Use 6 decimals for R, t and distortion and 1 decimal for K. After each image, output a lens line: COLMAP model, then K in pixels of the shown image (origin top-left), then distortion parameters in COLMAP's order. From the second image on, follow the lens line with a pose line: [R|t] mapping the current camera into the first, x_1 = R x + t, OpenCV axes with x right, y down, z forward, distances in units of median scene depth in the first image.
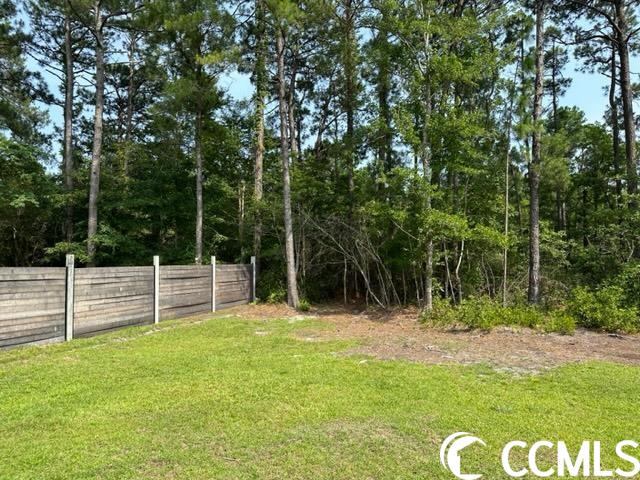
lens RADIAL K [[449.2, 0, 320.0], [0, 449.2, 240.0], [0, 0, 1]] dist [0.004884, -0.001998]
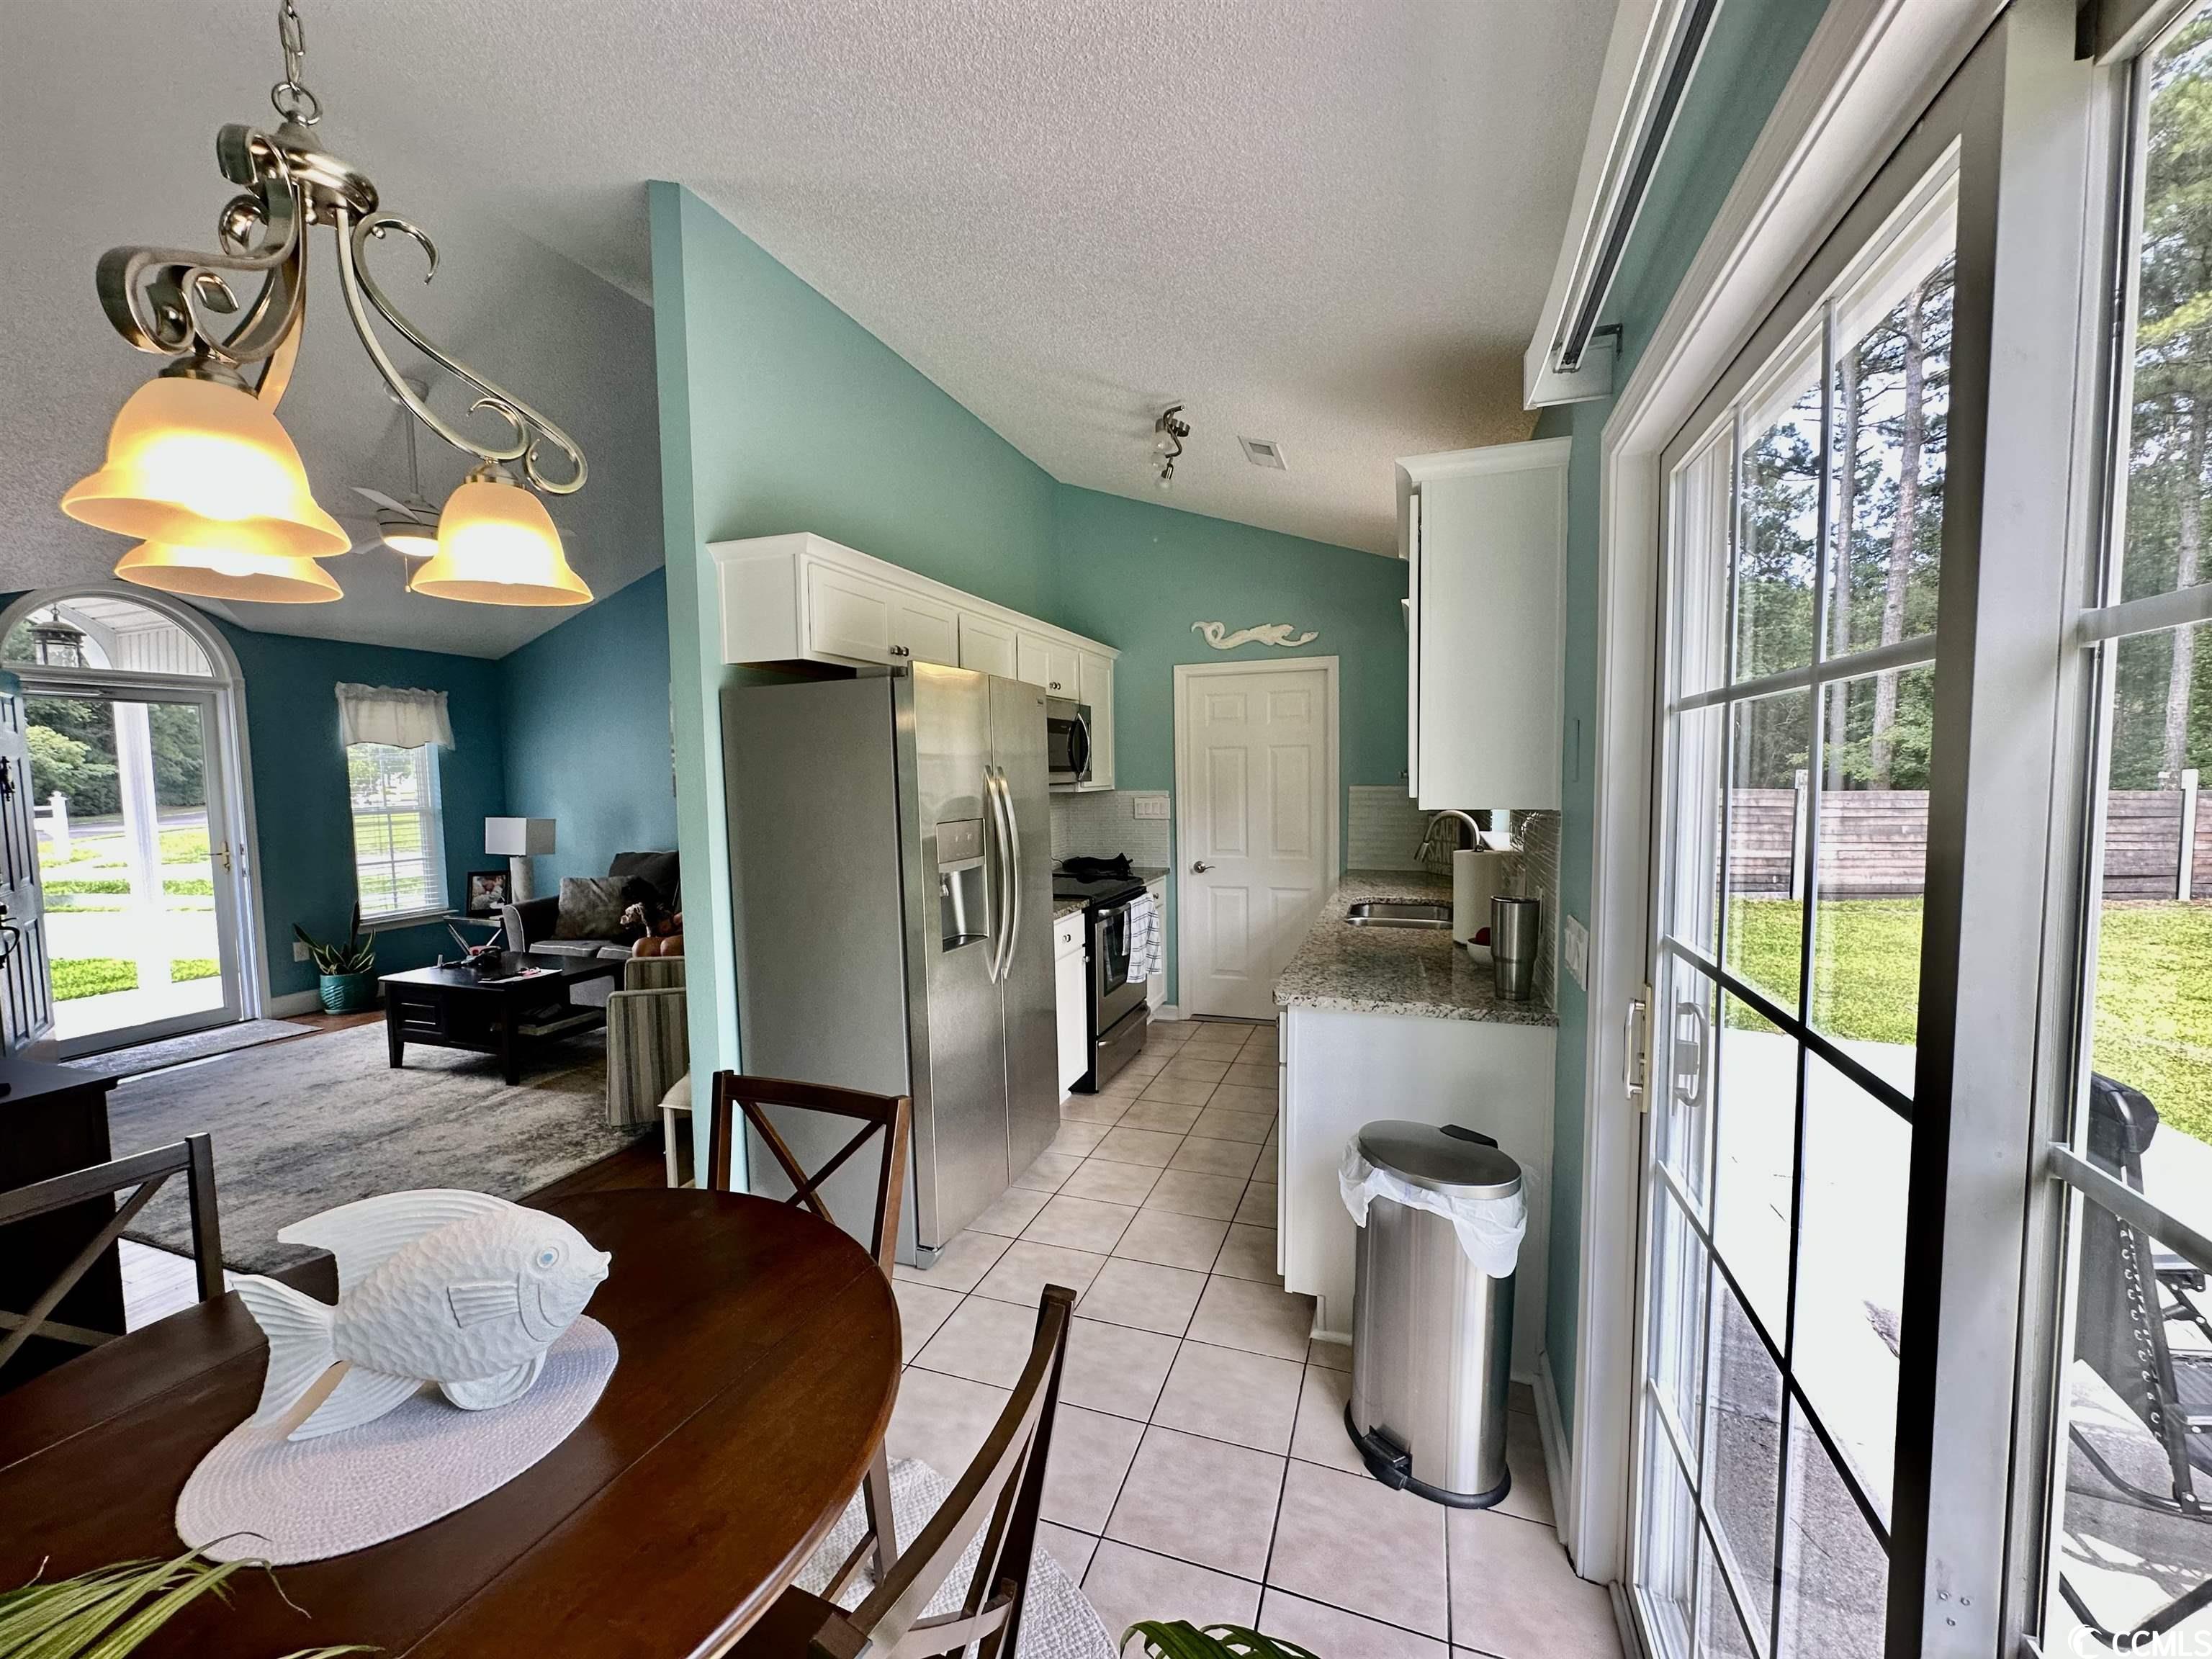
lens RADIAL K [[883.7, 0, 1101.2], [0, 883.7, 831.5], [0, 0, 1]] dist [-0.001051, 0.000148]
pose [[0.328734, 0.065235, -0.942167, 0.282399], [0.042319, 0.995592, 0.083700, -0.025661], [0.943474, -0.067386, 0.324524, -0.333728]]
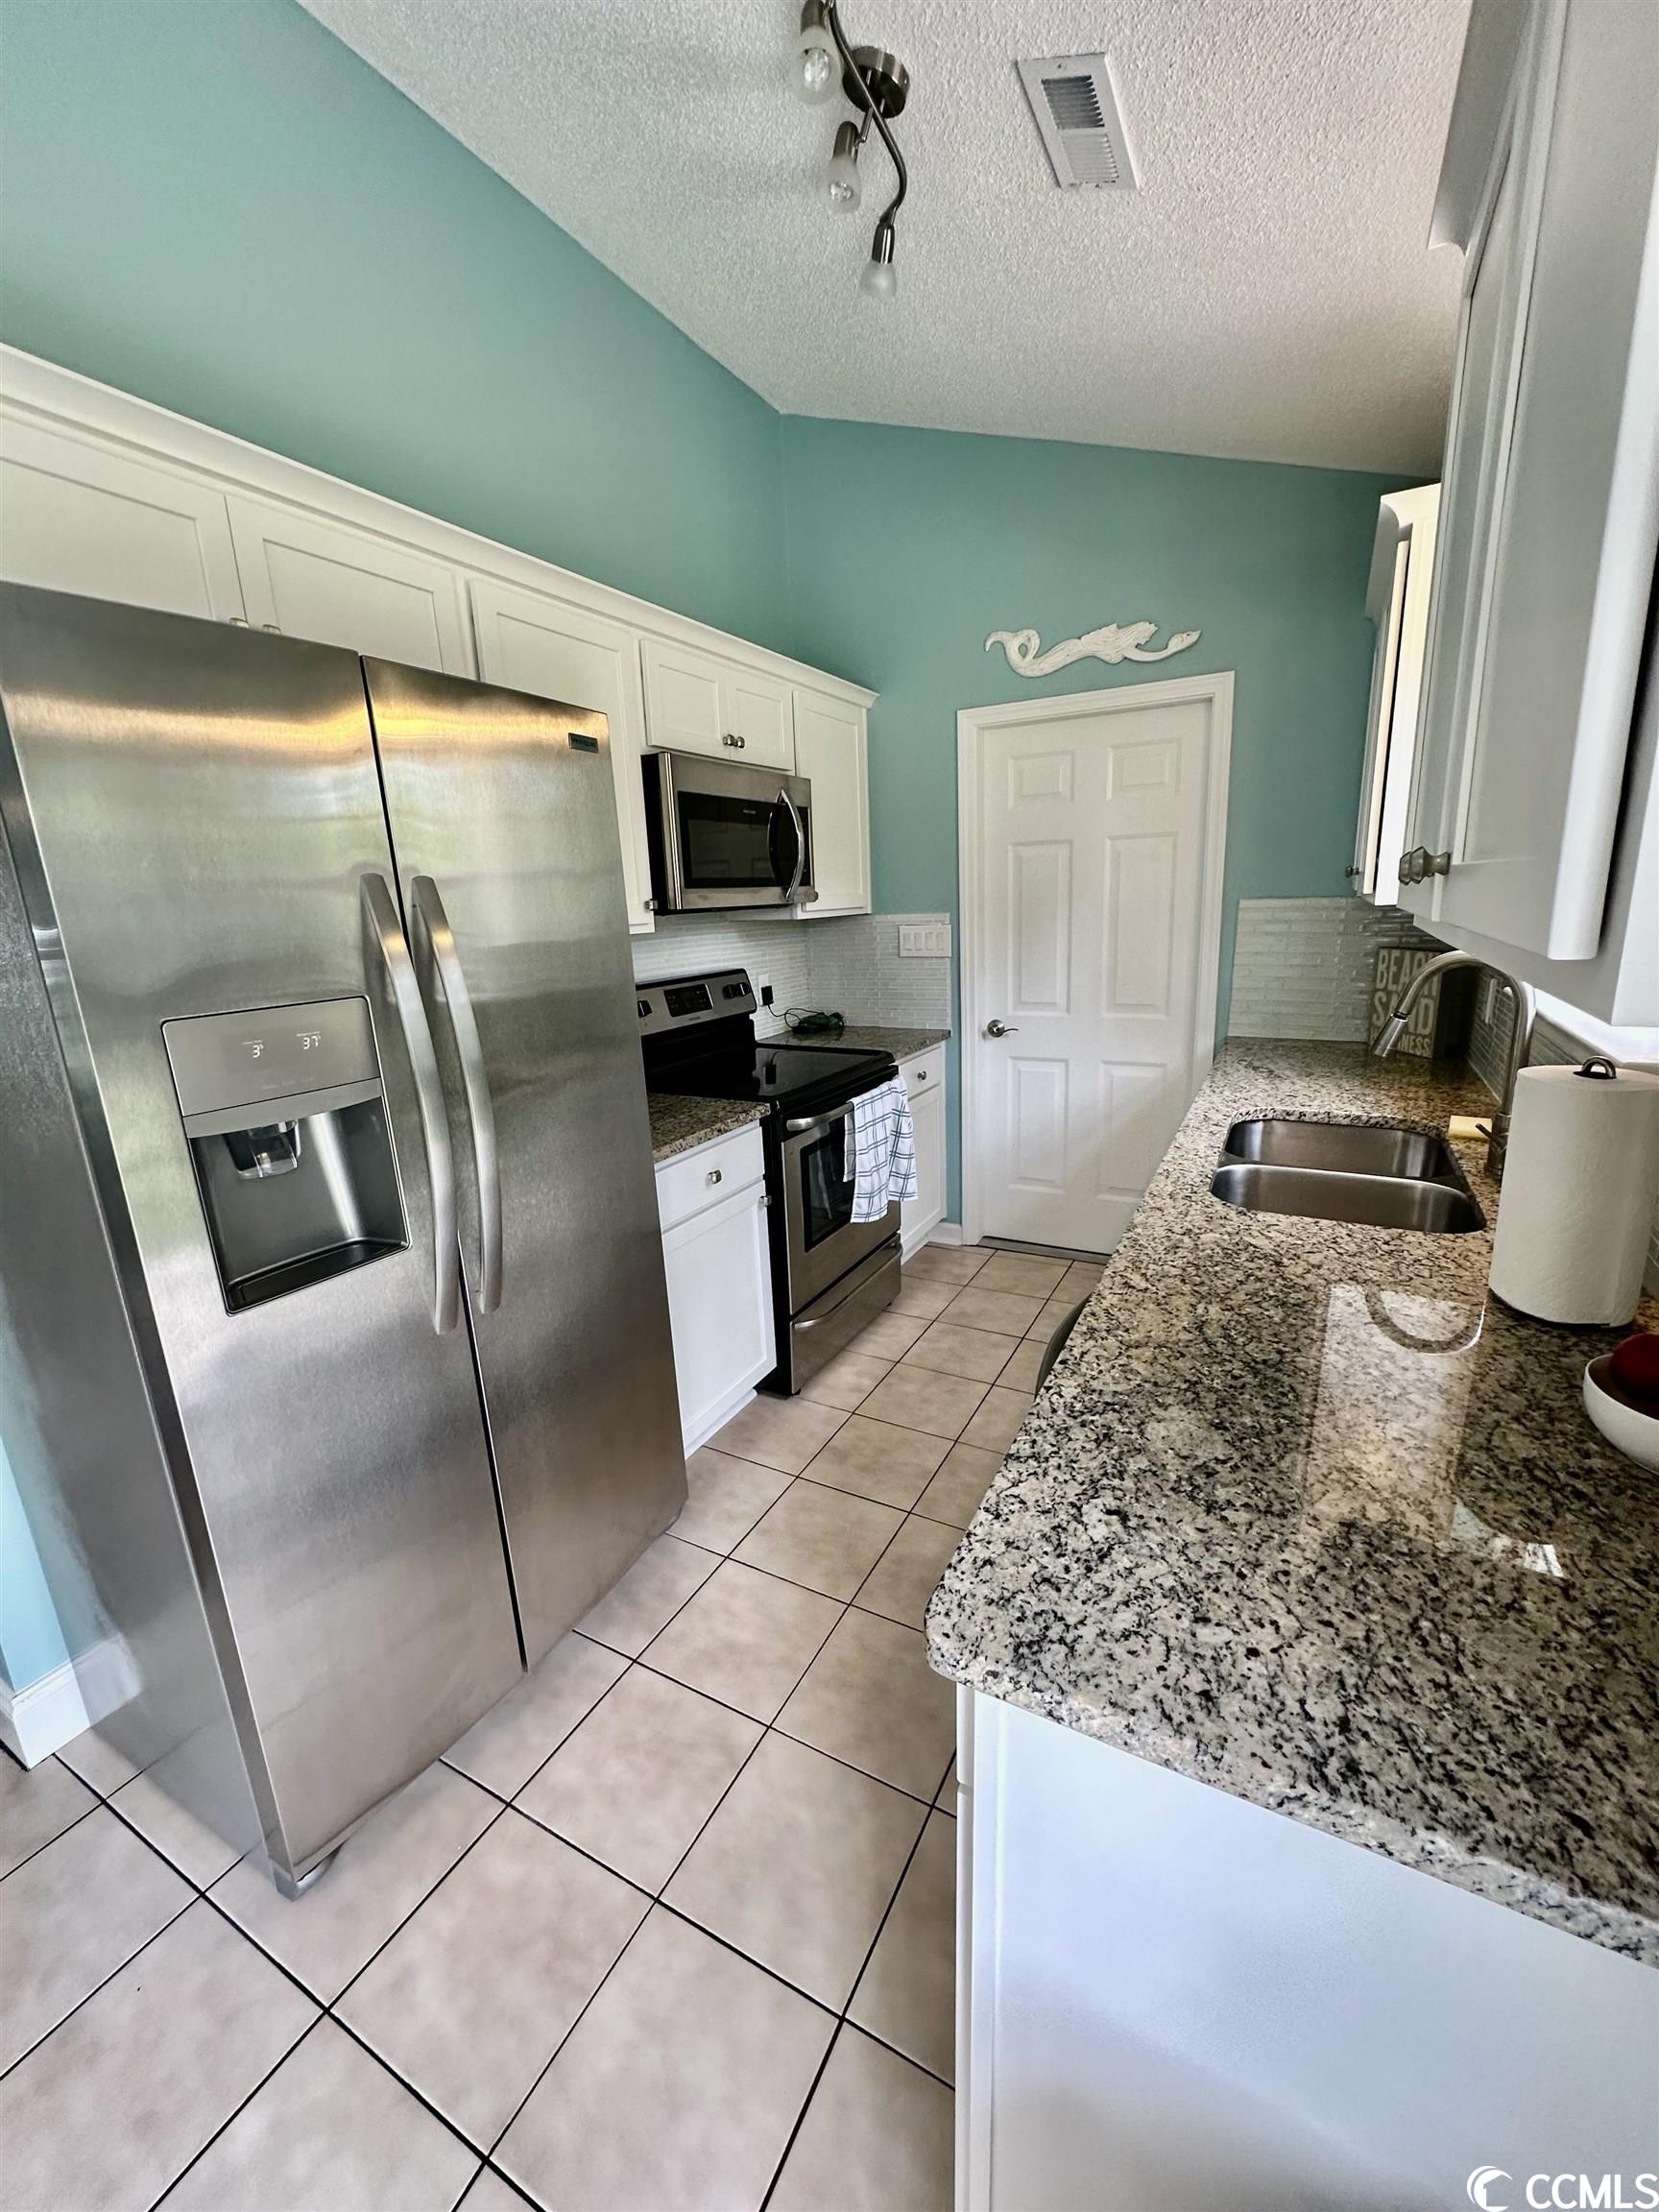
lens RADIAL K [[883.7, 0, 825.8], [0, 883.7, 1106.0], [0, 0, 1]] dist [-0.001051, 0.000148]
pose [[0.179690, 0.227445, -0.957069, 0.173136], [0.069000, 0.967594, 0.242901, -0.020254], [0.981300, -0.109685, 0.158173, -0.257806]]
